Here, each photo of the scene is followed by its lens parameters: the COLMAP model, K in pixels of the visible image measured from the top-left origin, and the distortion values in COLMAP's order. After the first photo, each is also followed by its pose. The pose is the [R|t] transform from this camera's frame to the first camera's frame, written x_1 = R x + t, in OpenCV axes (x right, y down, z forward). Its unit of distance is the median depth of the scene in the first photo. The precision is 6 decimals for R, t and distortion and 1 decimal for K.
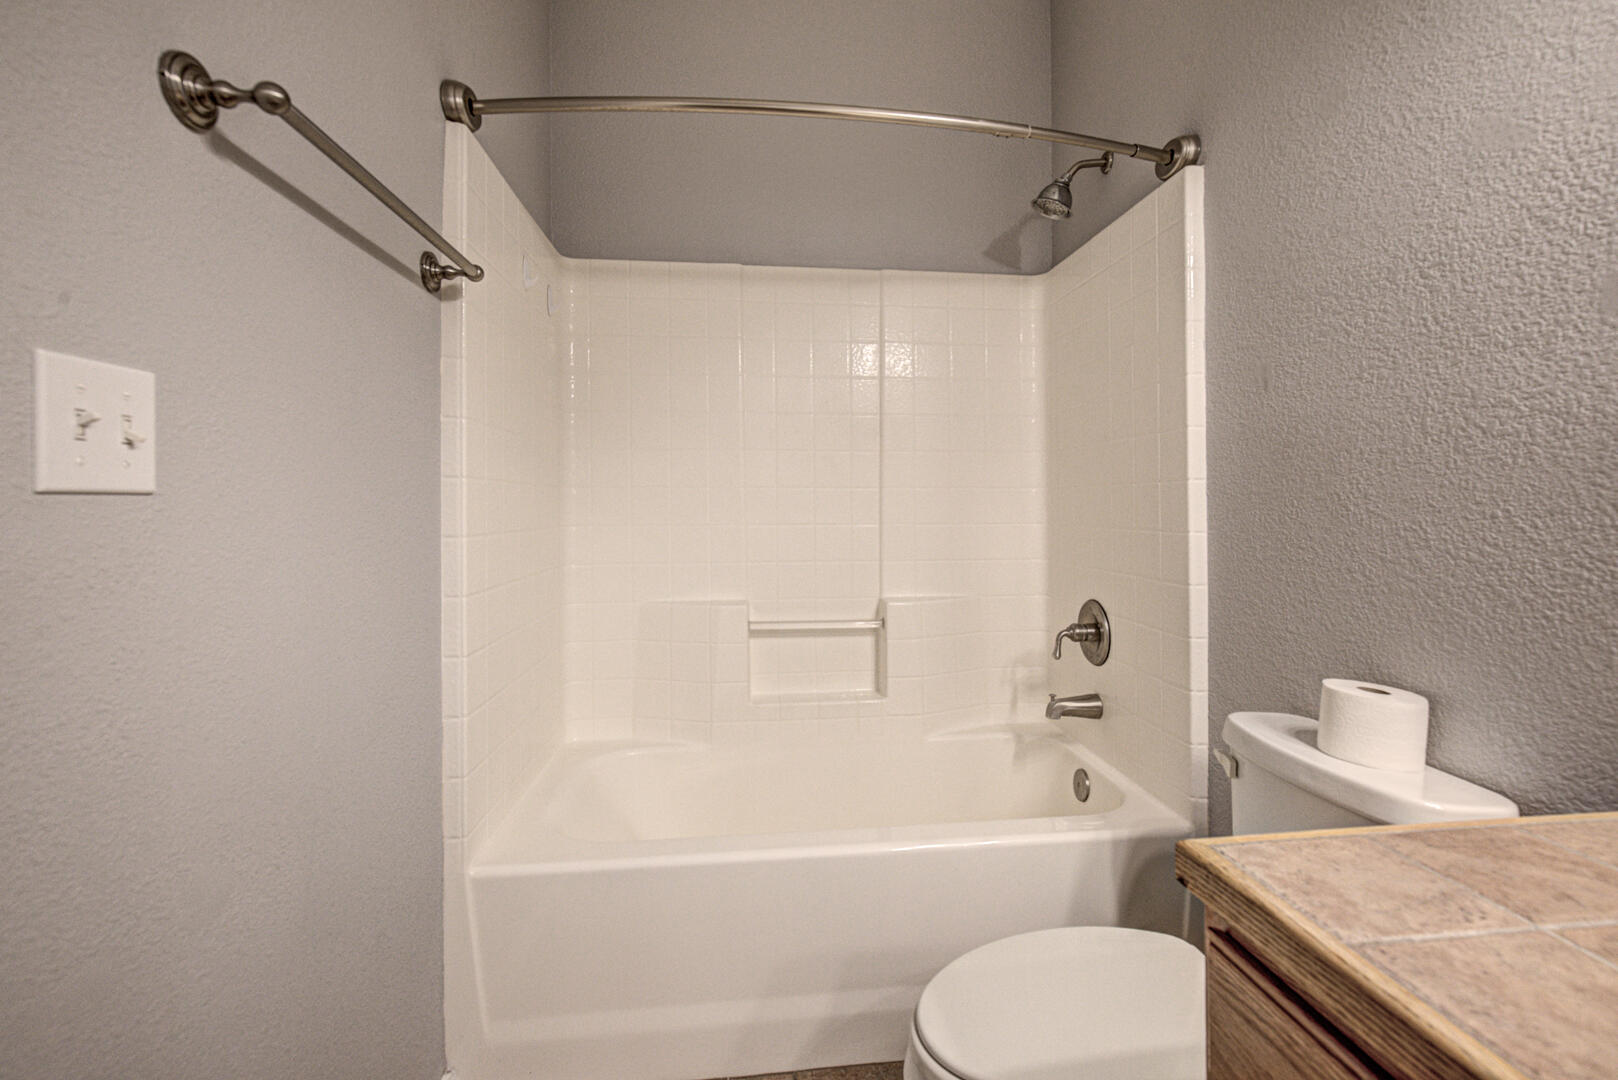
lens RADIAL K [[733.0, 0, 814.1], [0, 733.0, 507.7], [0, 0, 1]] dist [-0.000610, 0.000001]
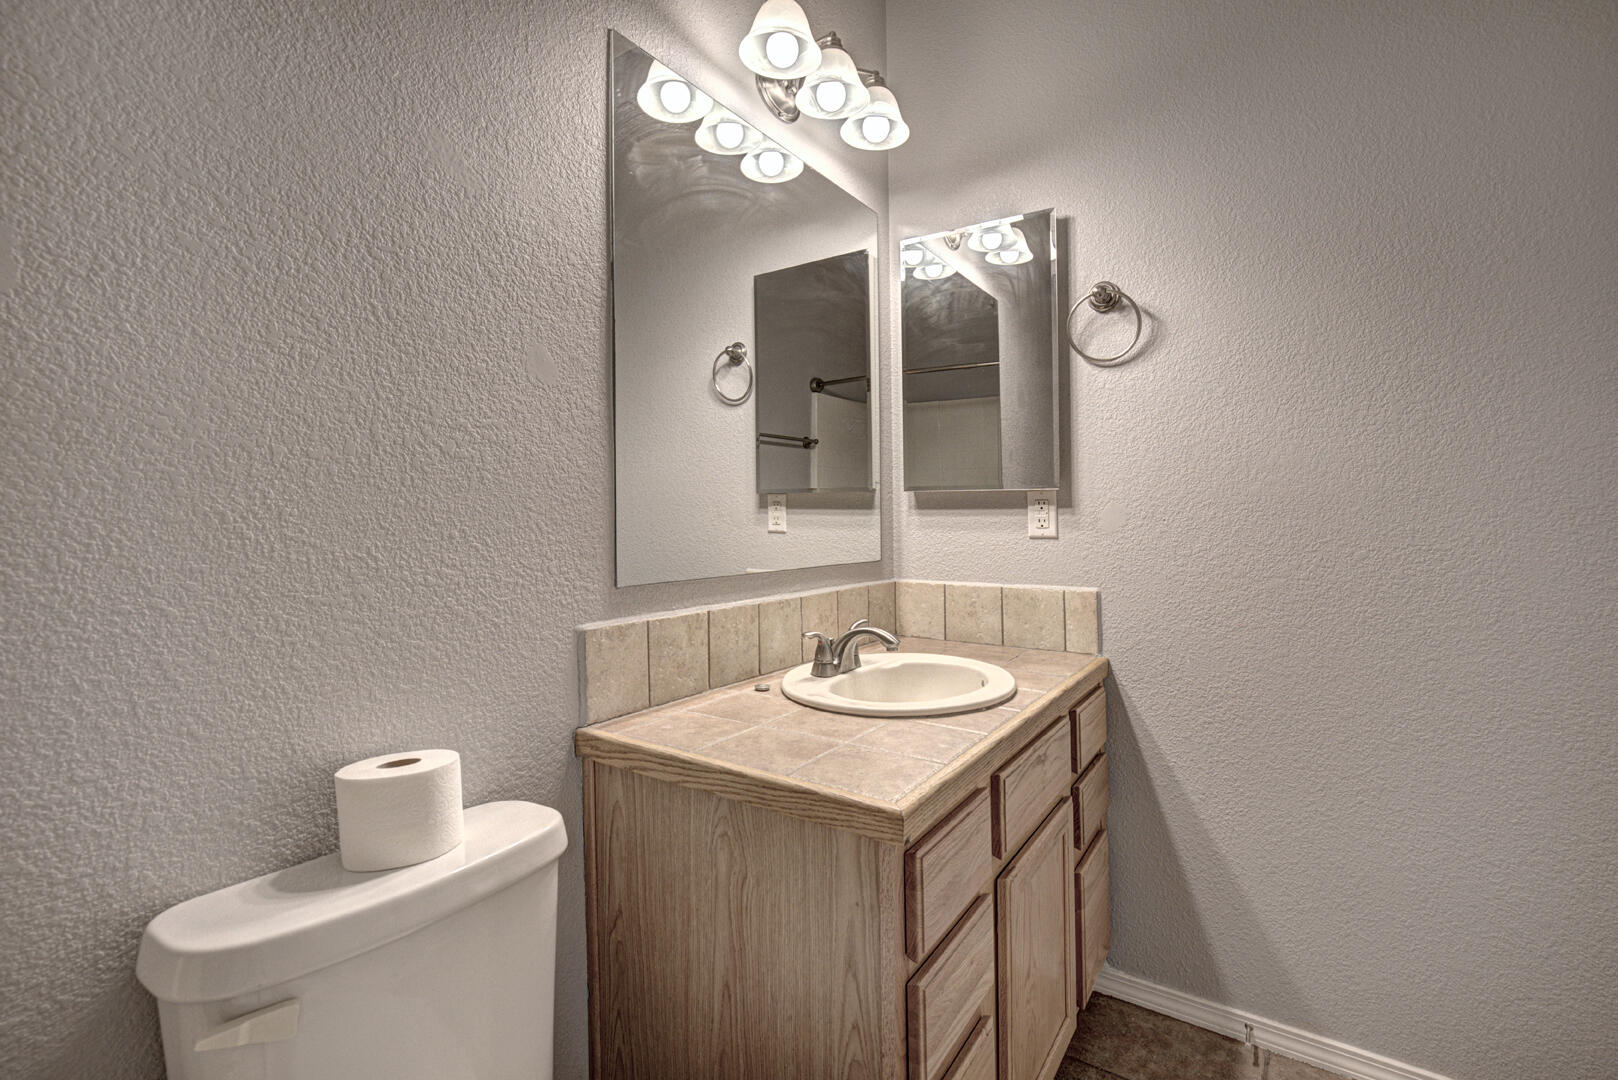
lens RADIAL K [[733.0, 0, 814.1], [0, 733.0, 507.7], [0, 0, 1]] dist [-0.000610, 0.000001]
pose [[-0.770028, 0.017235, 0.637777, -0.095291], [0.016087, 0.999842, -0.007595, -0.012718], [-0.637807, 0.004411, -0.770184, 1.455192]]
